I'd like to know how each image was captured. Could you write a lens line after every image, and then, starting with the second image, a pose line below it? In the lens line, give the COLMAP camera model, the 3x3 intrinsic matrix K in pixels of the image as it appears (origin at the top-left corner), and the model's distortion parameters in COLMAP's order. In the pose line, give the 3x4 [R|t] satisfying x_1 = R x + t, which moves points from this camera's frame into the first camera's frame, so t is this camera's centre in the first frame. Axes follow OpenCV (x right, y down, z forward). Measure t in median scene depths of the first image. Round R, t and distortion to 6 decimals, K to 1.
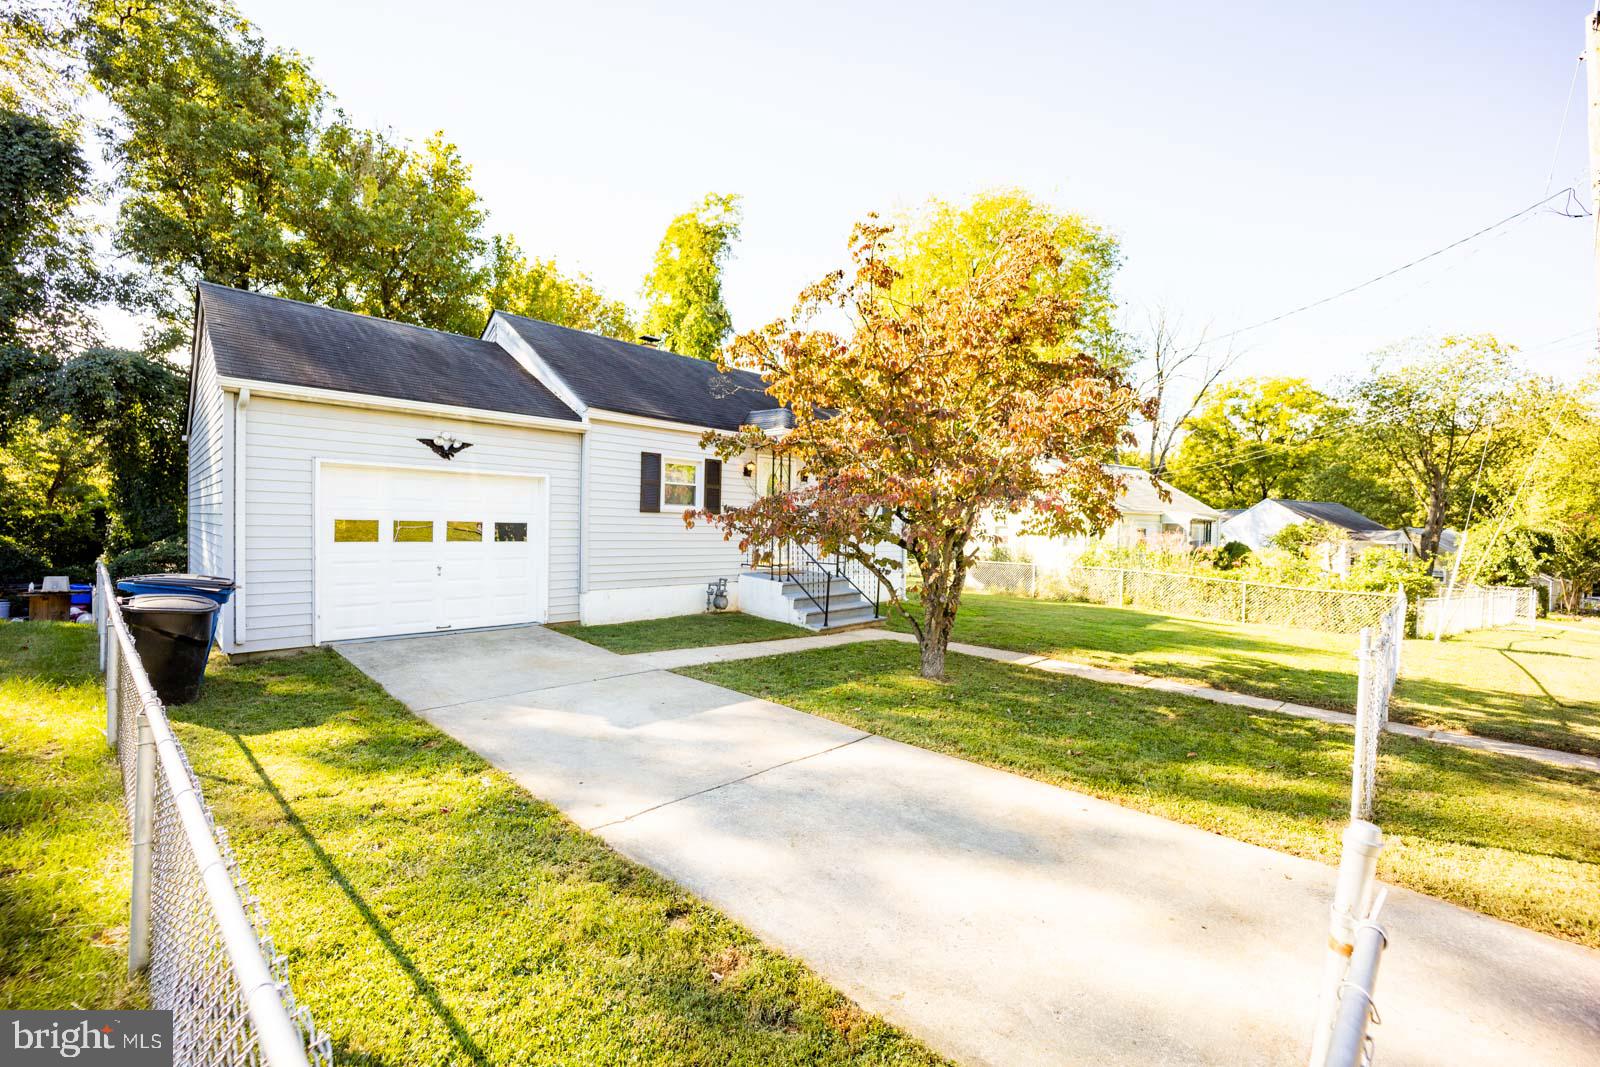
lens RADIAL K [[619.5, 0, 803.9], [0, 619.5, 538.4], [0, 0, 1]] dist [-0.014038, 0.000019]
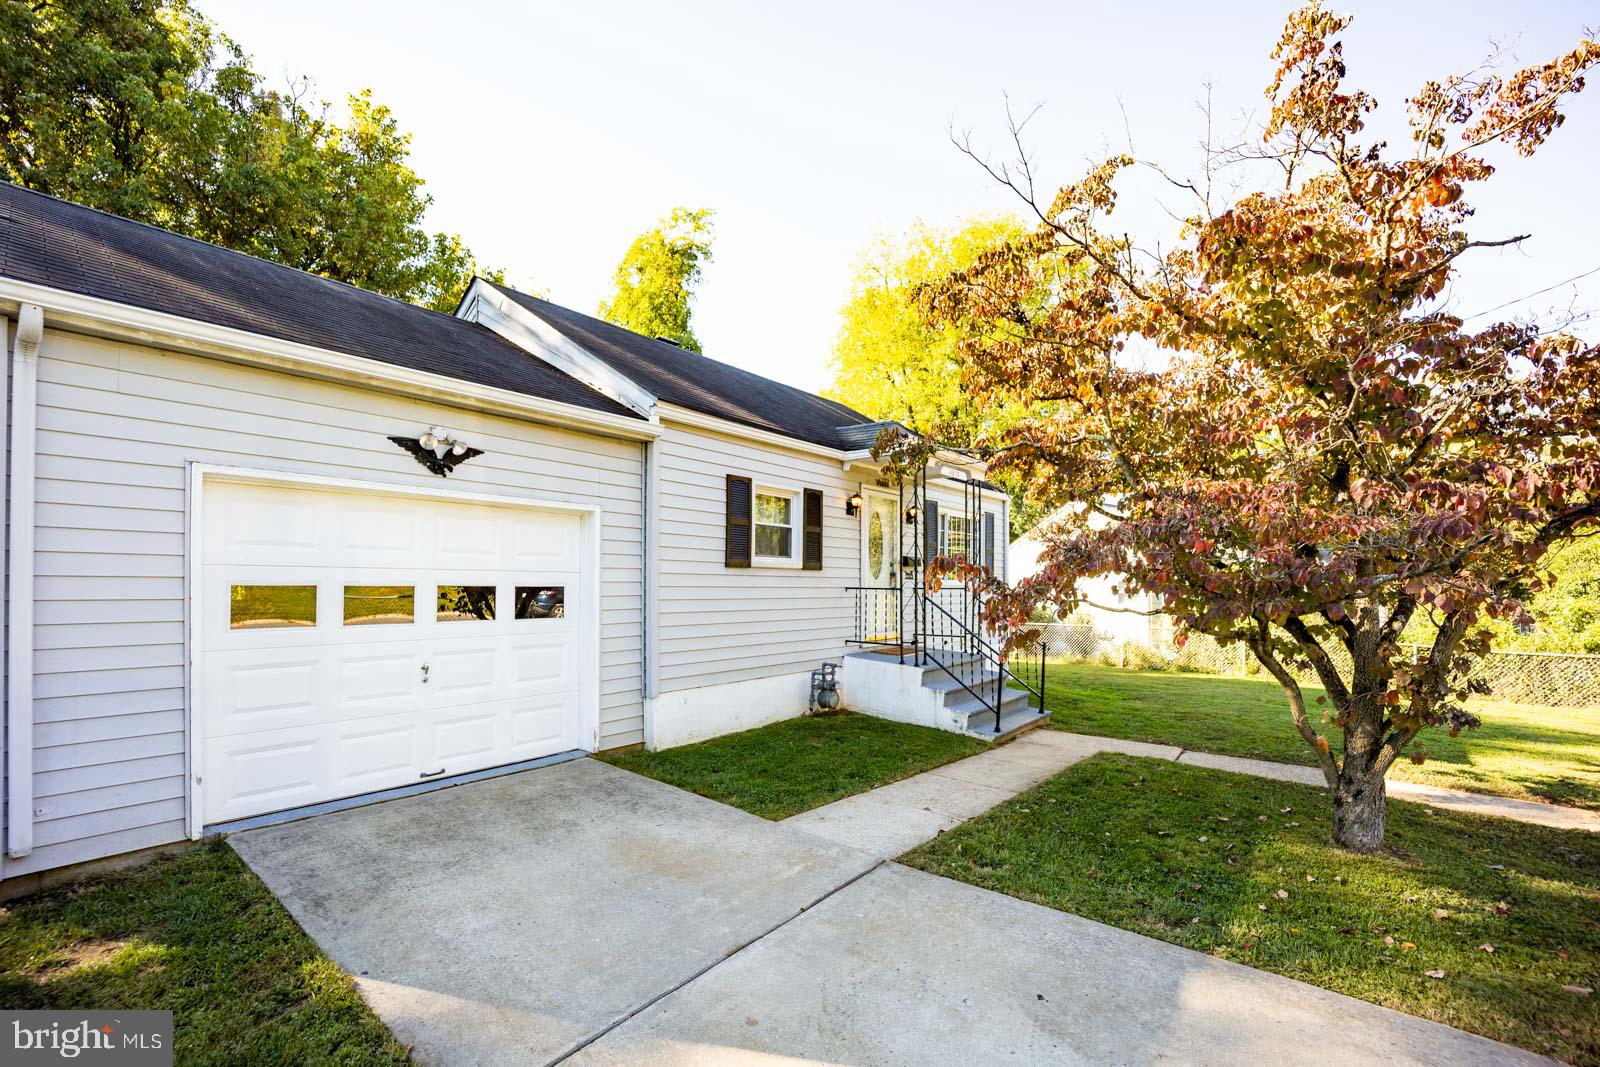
lens RADIAL K [[676.5, 0, 811.1], [0, 676.5, 581.7], [0, 0, 1]] dist [-0.013075, -0.001082]
pose [[0.997589, -0.017376, 0.067195, -0.220500], [0.019130, 0.999491, -0.025550, -0.007208], [-0.066717, 0.026773, 0.997413, 0.284240]]
